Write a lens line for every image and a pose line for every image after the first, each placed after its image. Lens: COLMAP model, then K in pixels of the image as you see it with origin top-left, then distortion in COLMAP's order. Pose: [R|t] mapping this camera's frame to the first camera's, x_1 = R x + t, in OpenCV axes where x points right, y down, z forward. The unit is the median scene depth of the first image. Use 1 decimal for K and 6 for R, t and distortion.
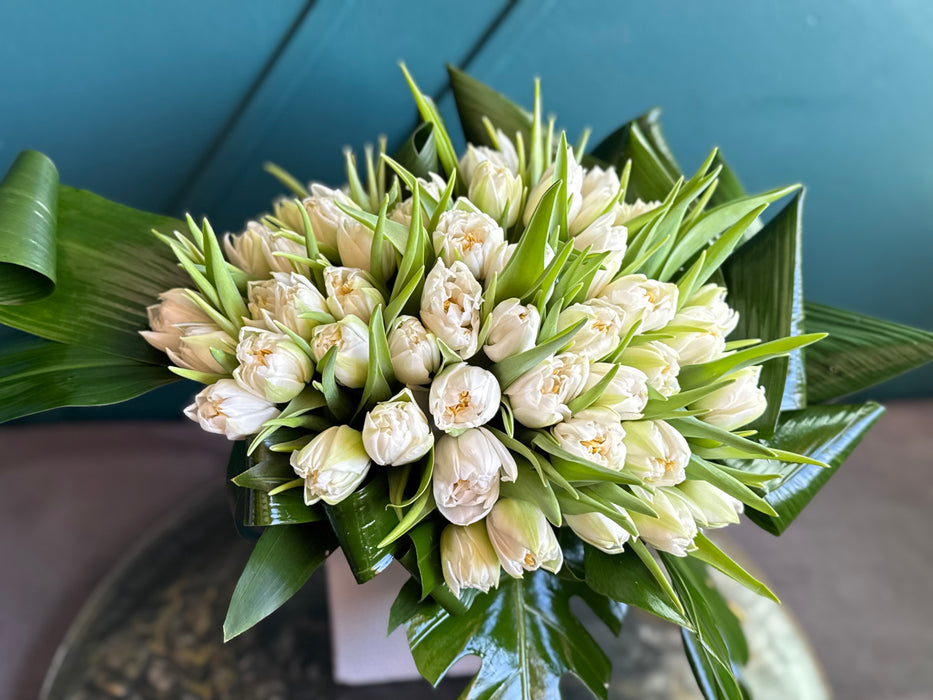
lens RADIAL K [[1080.8, 0, 479.8], [0, 1080.8, 377.7], [0, 0, 1]] dist [-0.038800, 0.000000]
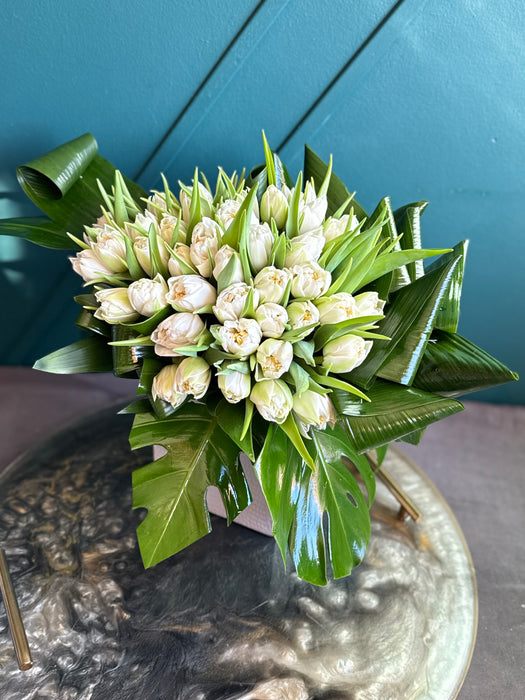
lens RADIAL K [[810.9, 0, 275.9], [0, 810.9, 357.1], [0, 0, 1]] dist [-0.038800, 0.000000]
pose [[0.989368, 0.088170, -0.115655, 0.217532], [-0.101953, 0.987616, -0.119248, 0.225633], [0.103709, 0.129772, 0.986105, -0.257215]]
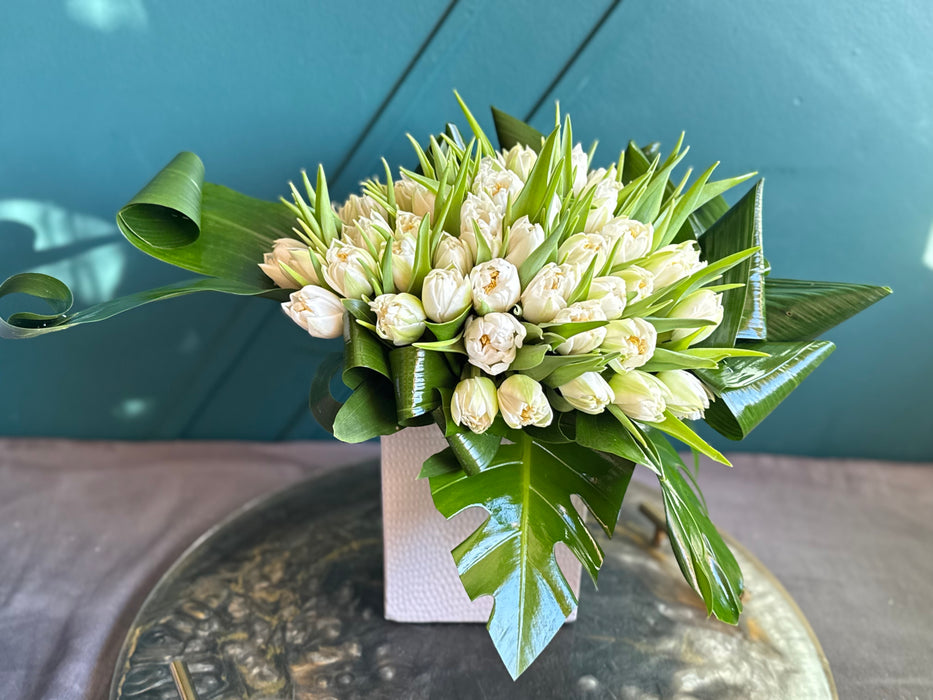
lens RADIAL K [[1080.8, 0, 477.5], [0, 1080.8, 351.0], [0, 0, 1]] dist [-0.038800, 0.000000]
pose [[0.994236, 0.023156, -0.104683, 0.108107], [-0.049123, 0.966266, -0.252818, 0.393860], [0.095297, 0.256503, 0.961834, -0.241703]]
